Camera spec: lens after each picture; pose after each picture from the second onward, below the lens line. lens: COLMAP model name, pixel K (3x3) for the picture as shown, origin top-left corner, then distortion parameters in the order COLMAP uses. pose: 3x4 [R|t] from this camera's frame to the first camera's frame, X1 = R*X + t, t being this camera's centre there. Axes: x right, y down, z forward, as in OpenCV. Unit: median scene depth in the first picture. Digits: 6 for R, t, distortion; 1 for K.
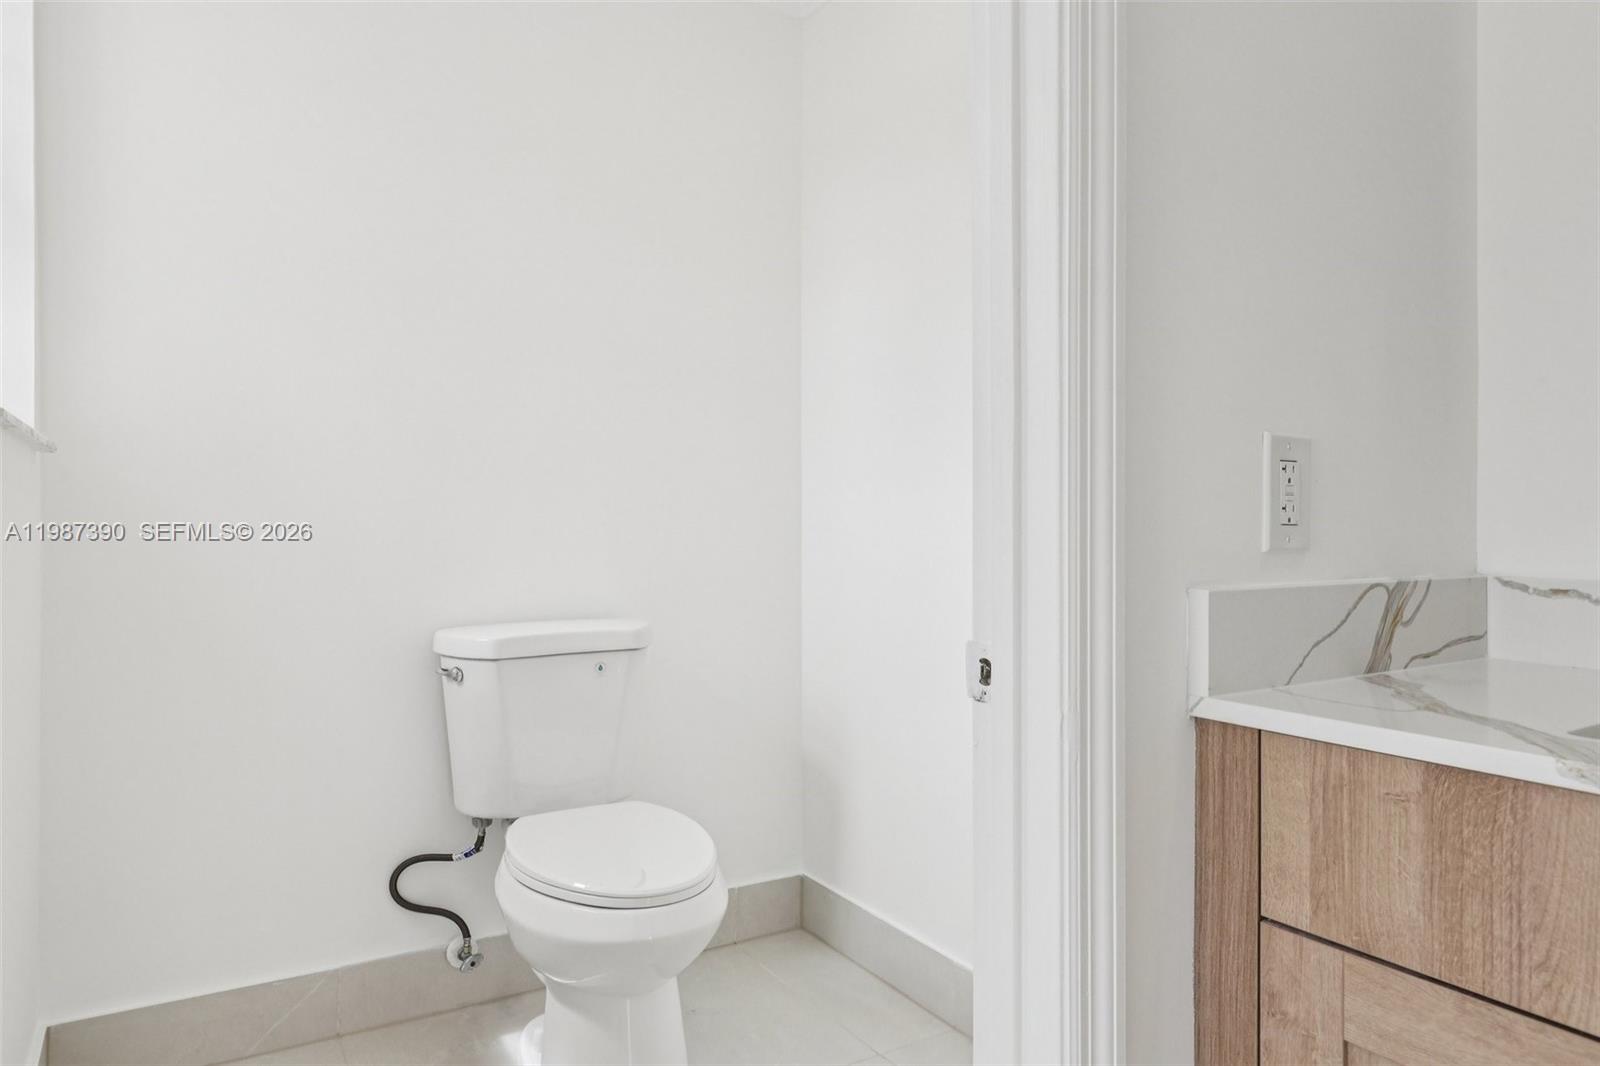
lens RADIAL K [[1015.6, 0, 800.0], [0, 1015.6, 533.0], [0, 0, 1]] dist [0.001732, 0.000381]
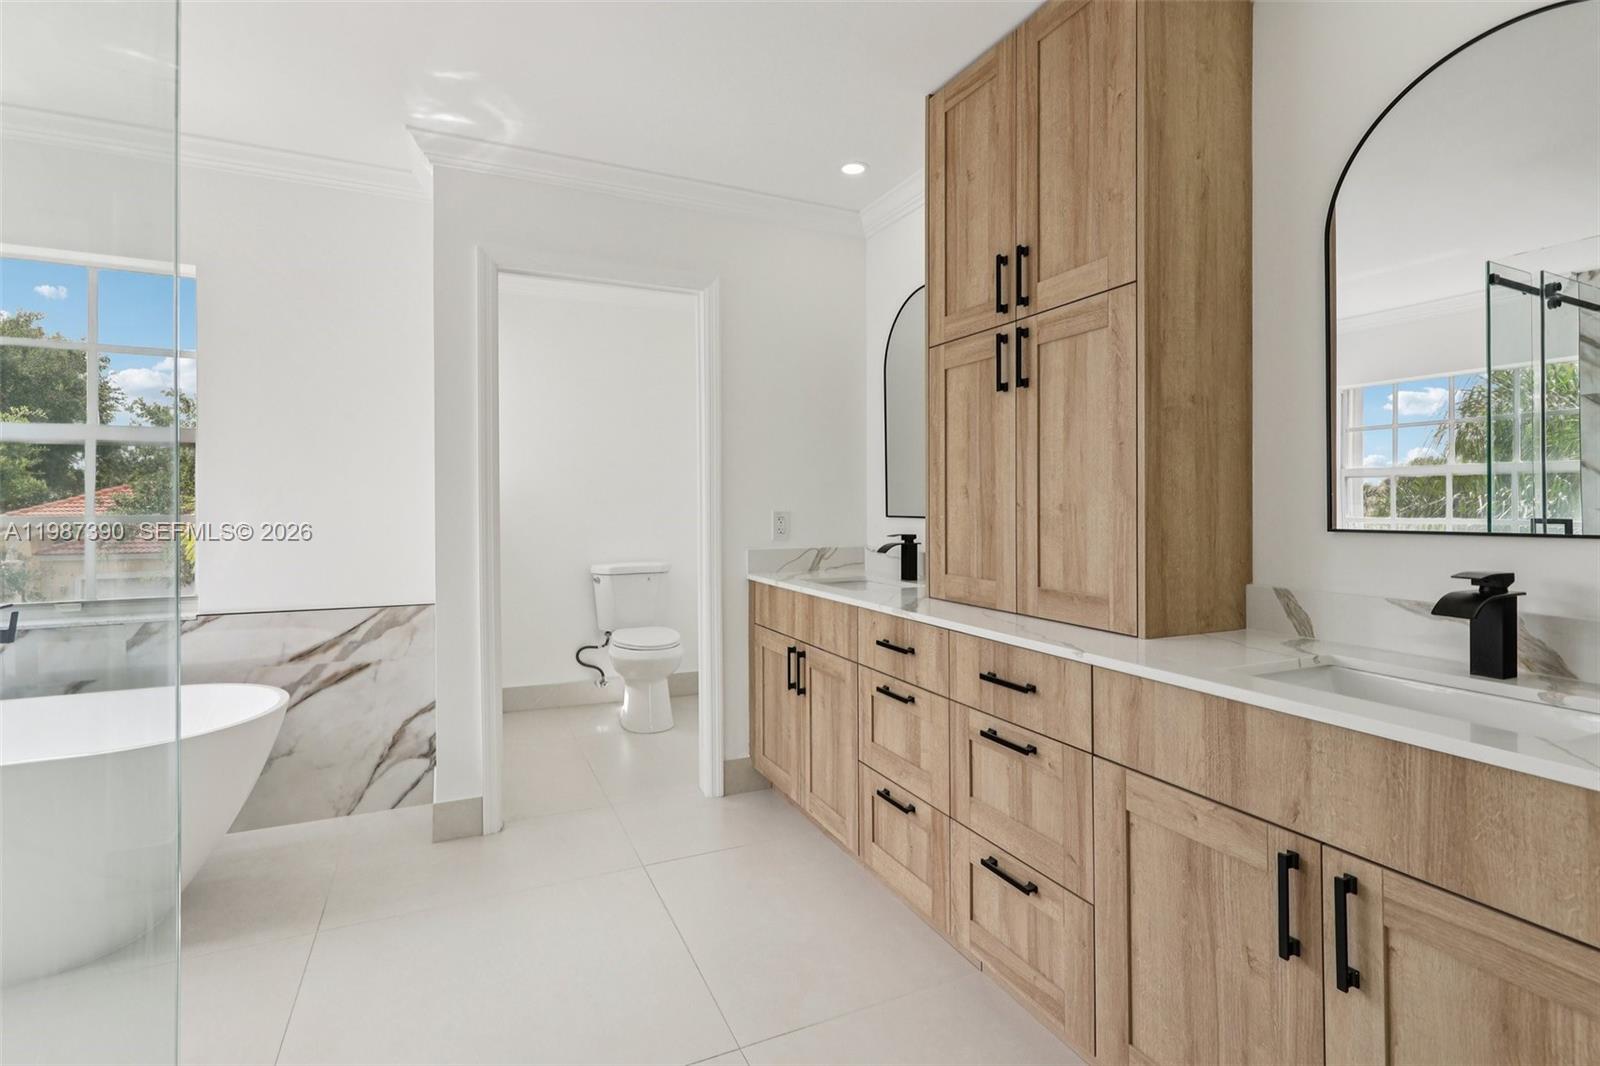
lens RADIAL K [[745.2, 0, 780.7], [0, 745.2, 501.9], [0, 0, 1]] dist [0.001739, 0.000547]
pose [[0.989888, -0.006297, -0.141715, 0.785848], [0.004069, 0.999864, -0.016002, -0.074715], [0.141796, 0.015263, 0.989778, -1.683451]]
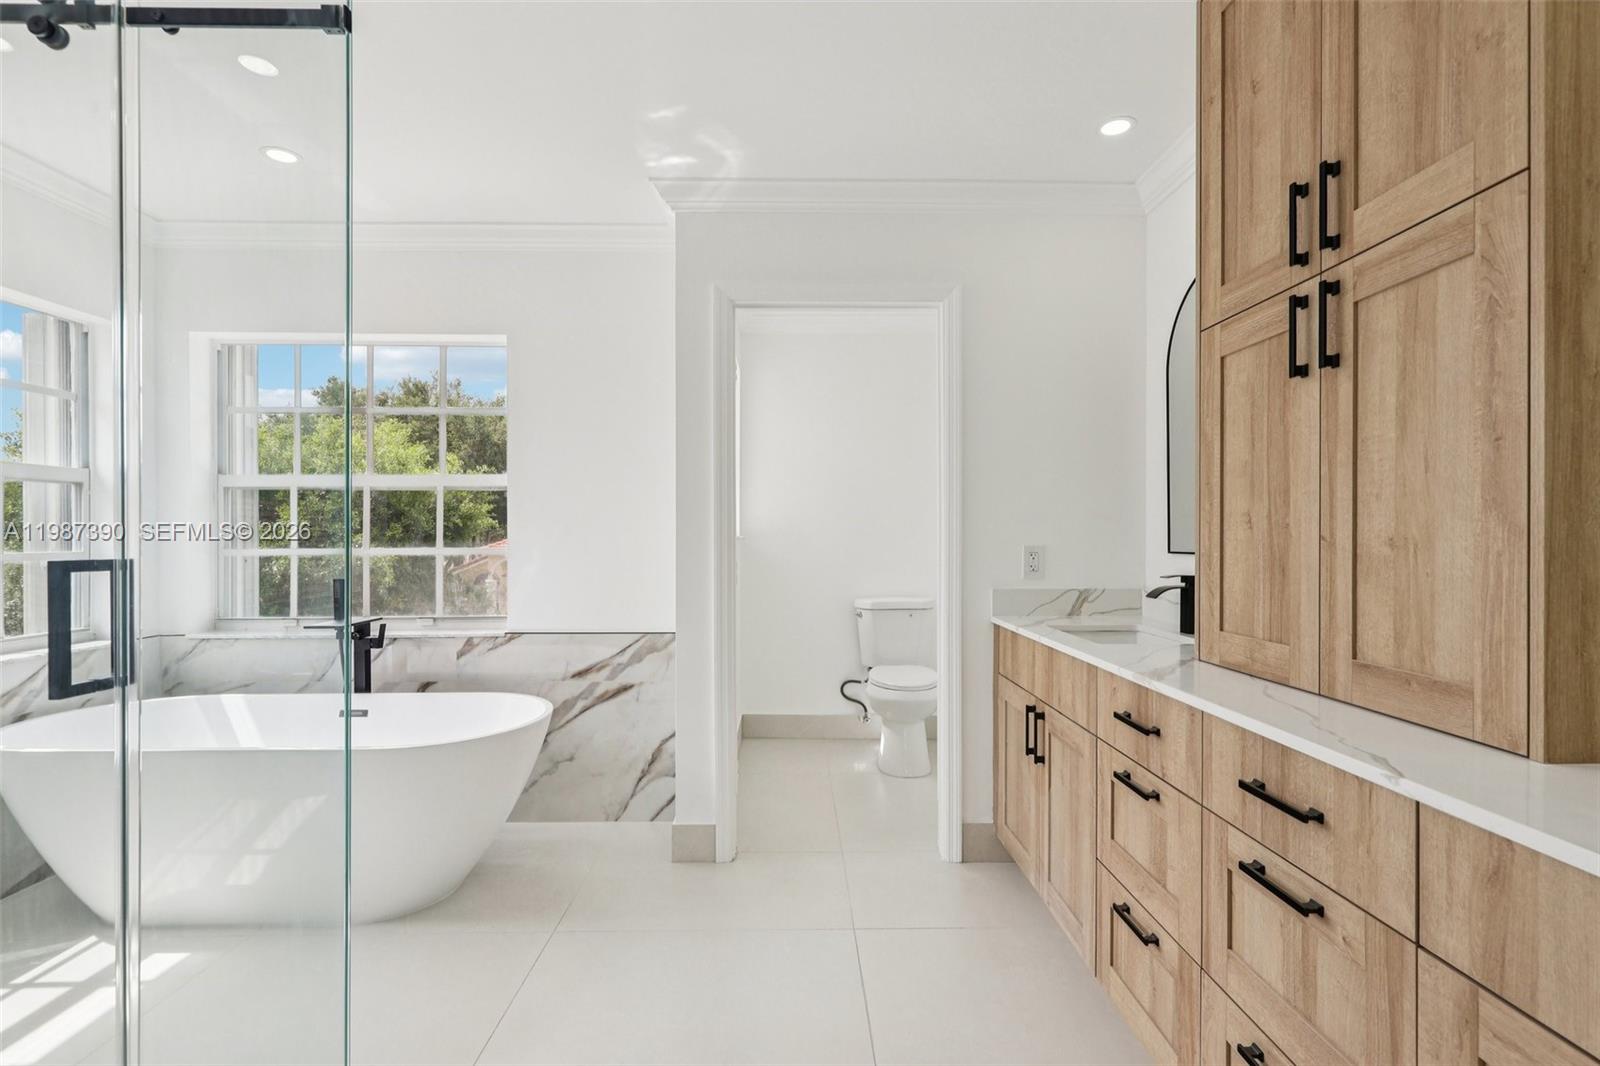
lens RADIAL K [[727.9, 0, 800.5], [0, 727.9, 541.8], [0, 0, 1]] dist [-0.002289, 0.000046]
pose [[0.854648, -0.004109, -0.519191, 0.958307], [0.000359, 0.999973, -0.007323, -0.079385], [0.519208, 0.006072, 0.854627, -1.361336]]
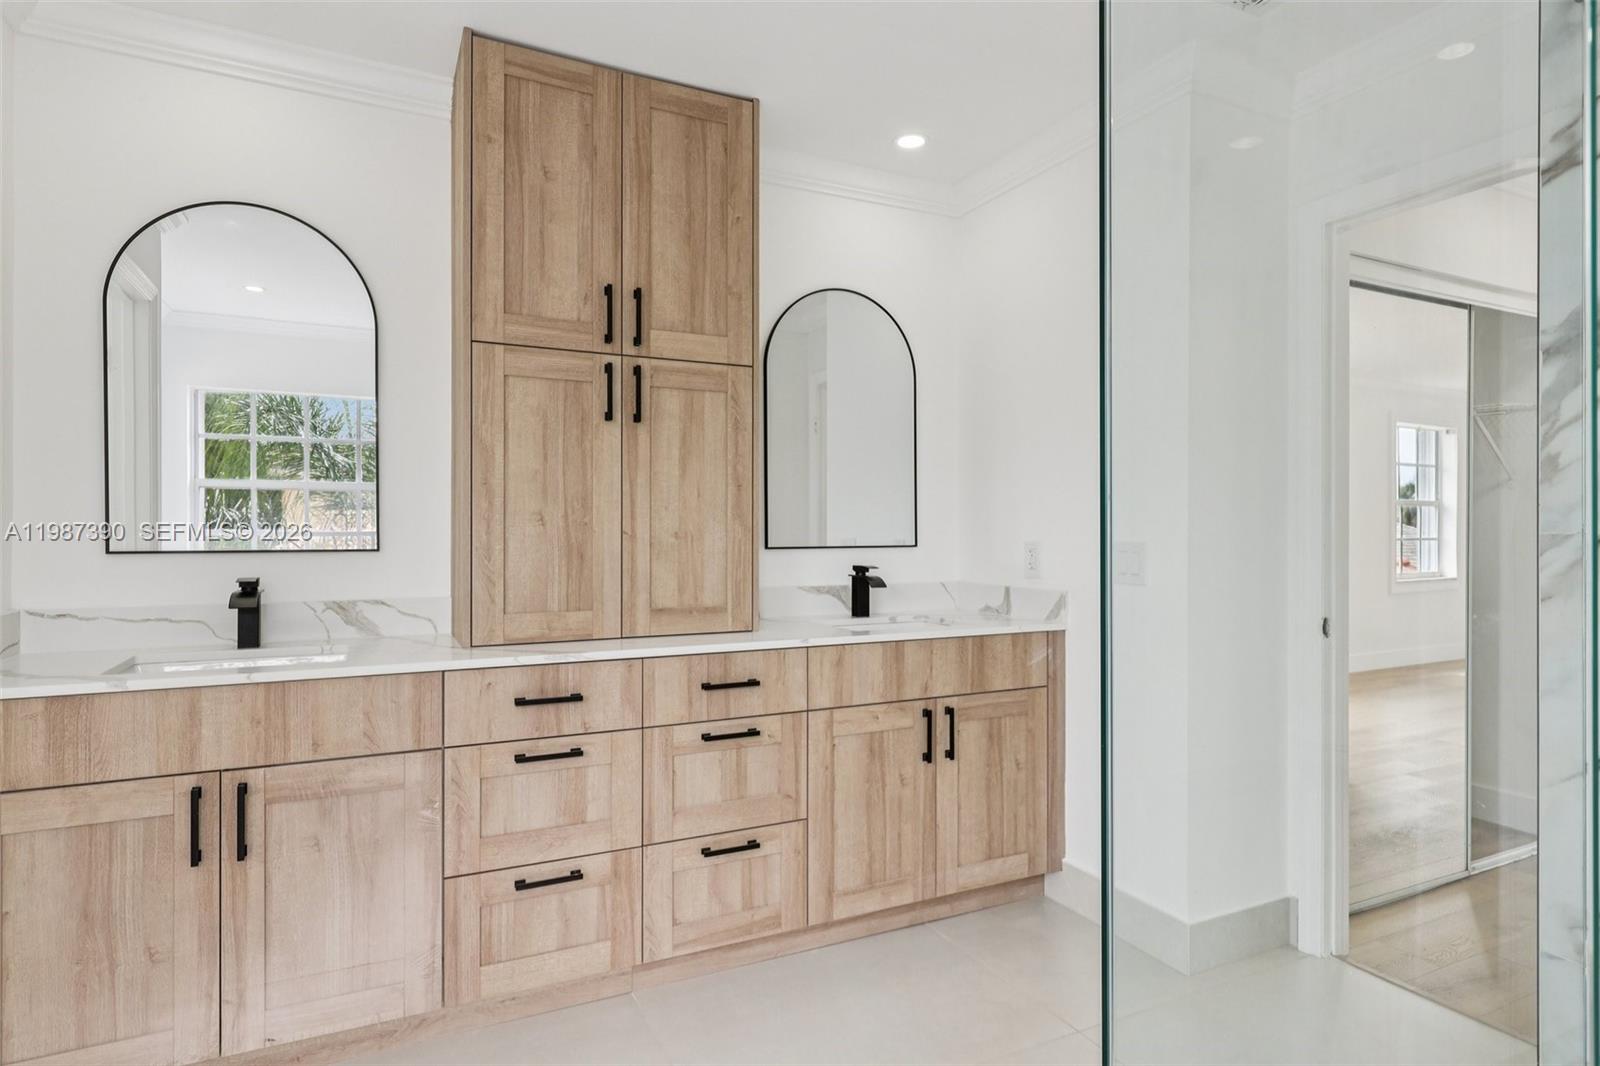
lens RADIAL K [[865.6, 0, 801.7], [0, 865.6, 529.5], [0, 0, 1]] dist [0.004061, 0.000472]
pose [[0.114103, -0.007271, 0.993442, -0.791646], [0.011079, 0.999920, 0.006045, -0.106598], [-0.993407, 0.010316, 0.114175, -0.657382]]
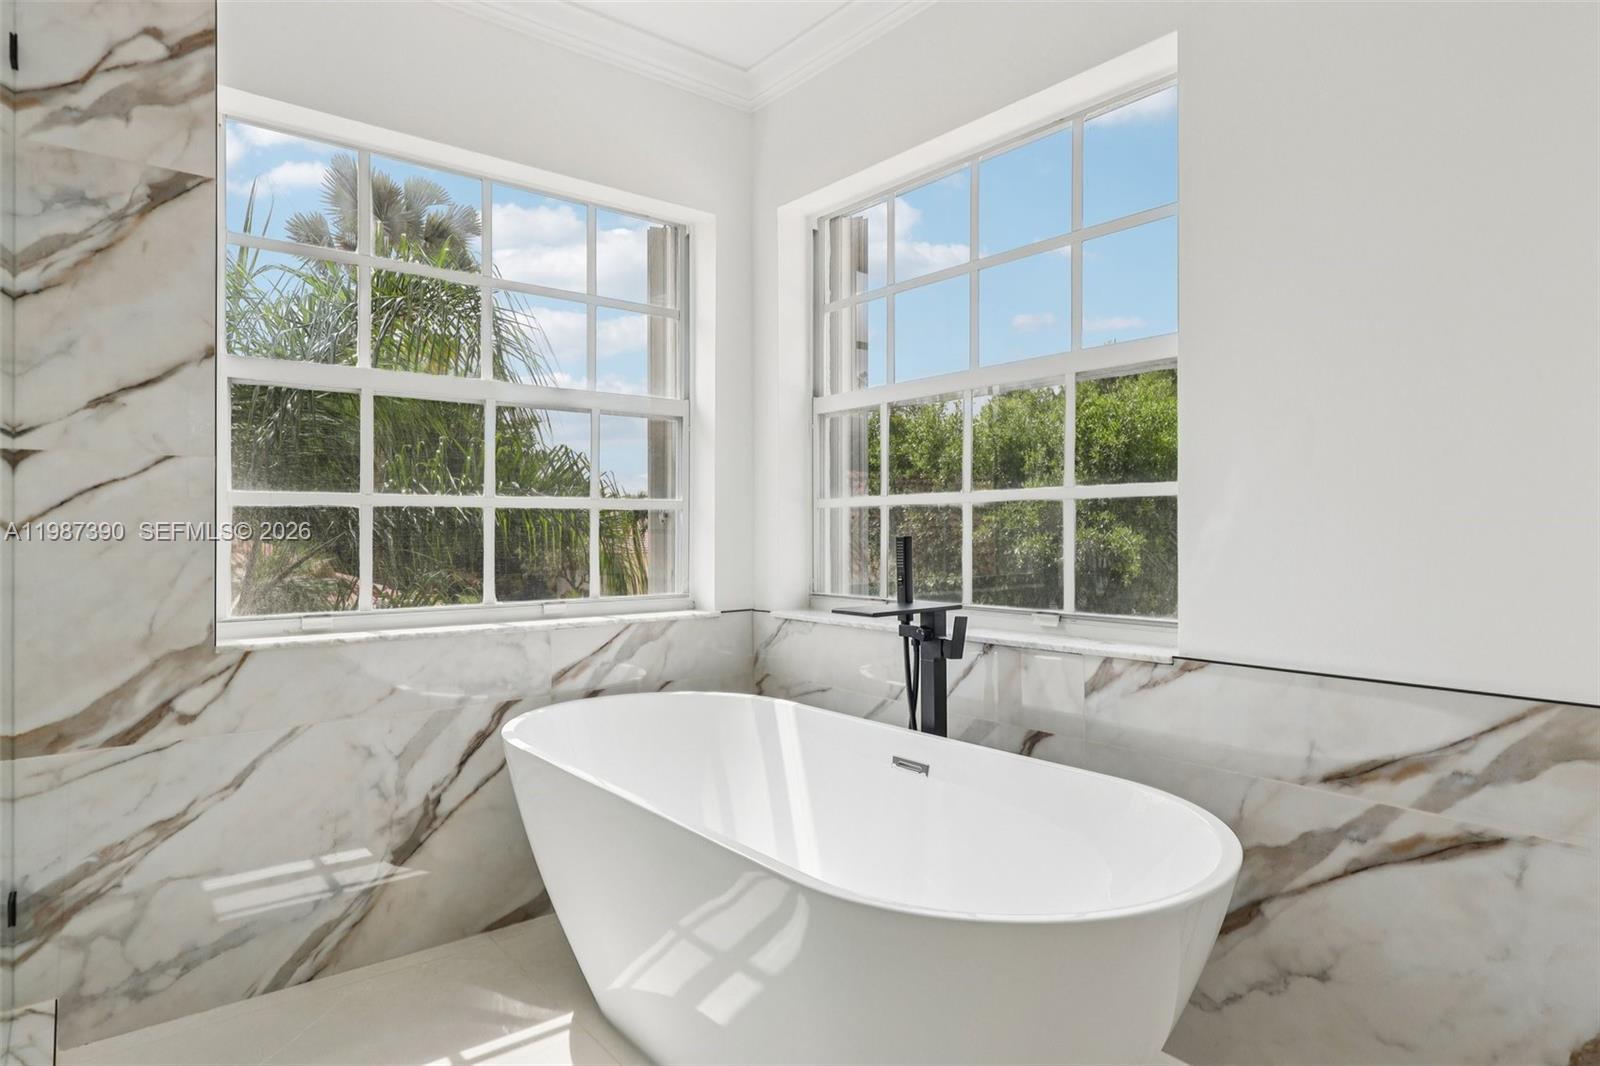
lens RADIAL K [[915.2, 0, 795.9], [0, 915.2, 525.0], [0, 0, 1]] dist [0.000522, -0.000926]
pose [[0.114025, -0.009317, -0.993434, 0.179710], [-0.009209, 0.999903, -0.010435, 0.025633], [0.993435, 0.010338, 0.113928, -0.505764]]
